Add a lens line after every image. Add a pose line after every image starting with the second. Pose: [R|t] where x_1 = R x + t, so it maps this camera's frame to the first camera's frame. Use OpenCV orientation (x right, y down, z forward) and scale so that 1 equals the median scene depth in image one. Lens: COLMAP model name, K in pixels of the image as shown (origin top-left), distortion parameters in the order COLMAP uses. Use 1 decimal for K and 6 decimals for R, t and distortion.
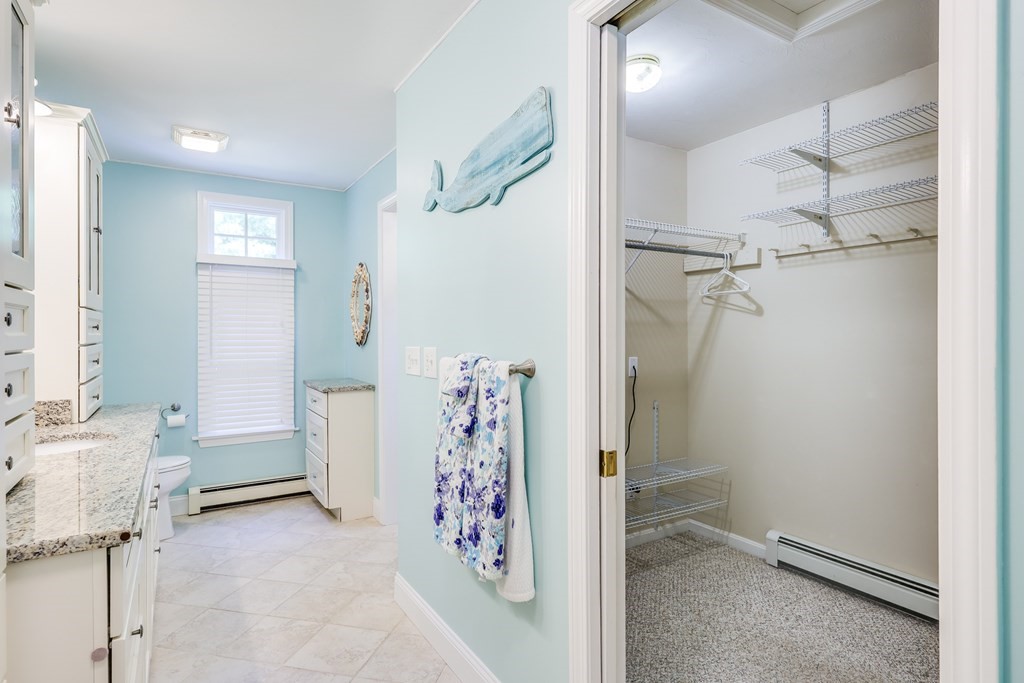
lens RADIAL K [[541.3, 0, 512.3], [0, 541.3, 335.5], [0, 0, 1]] dist [0.004757, 0.000371]
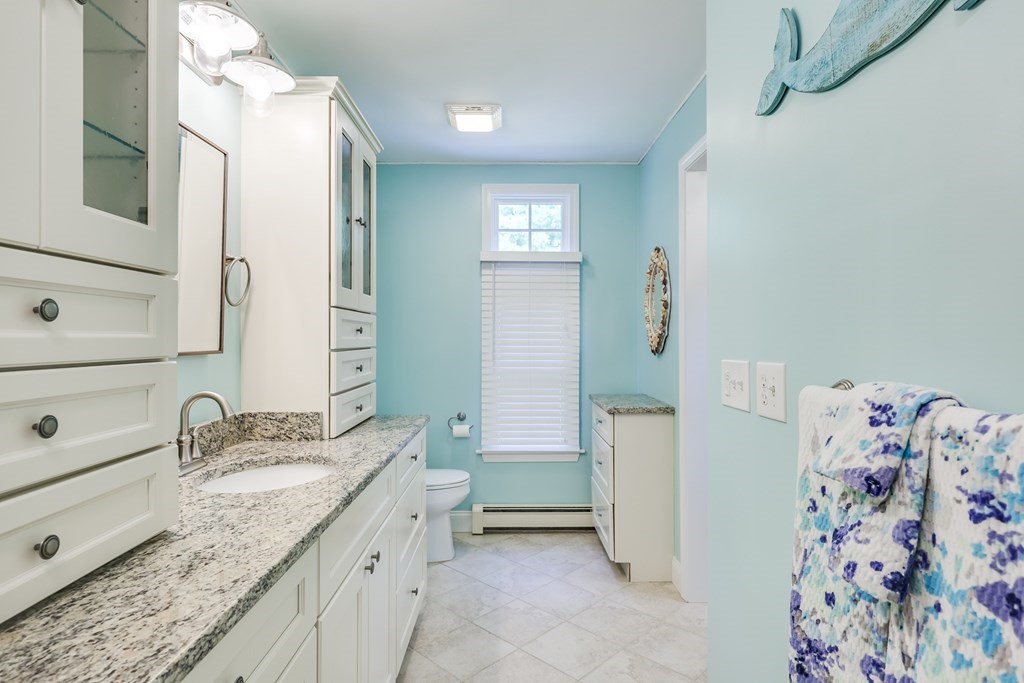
lens RADIAL K [[541.3, 0, 513.0], [0, 541.3, 337.0], [0, 0, 1]] dist [0.004757, 0.000371]
pose [[0.853093, 0.000105, -0.521759, -0.063052], [-0.004553, 0.999963, -0.007243, 0.000960], [0.521739, 0.008555, 0.853062, 0.286017]]
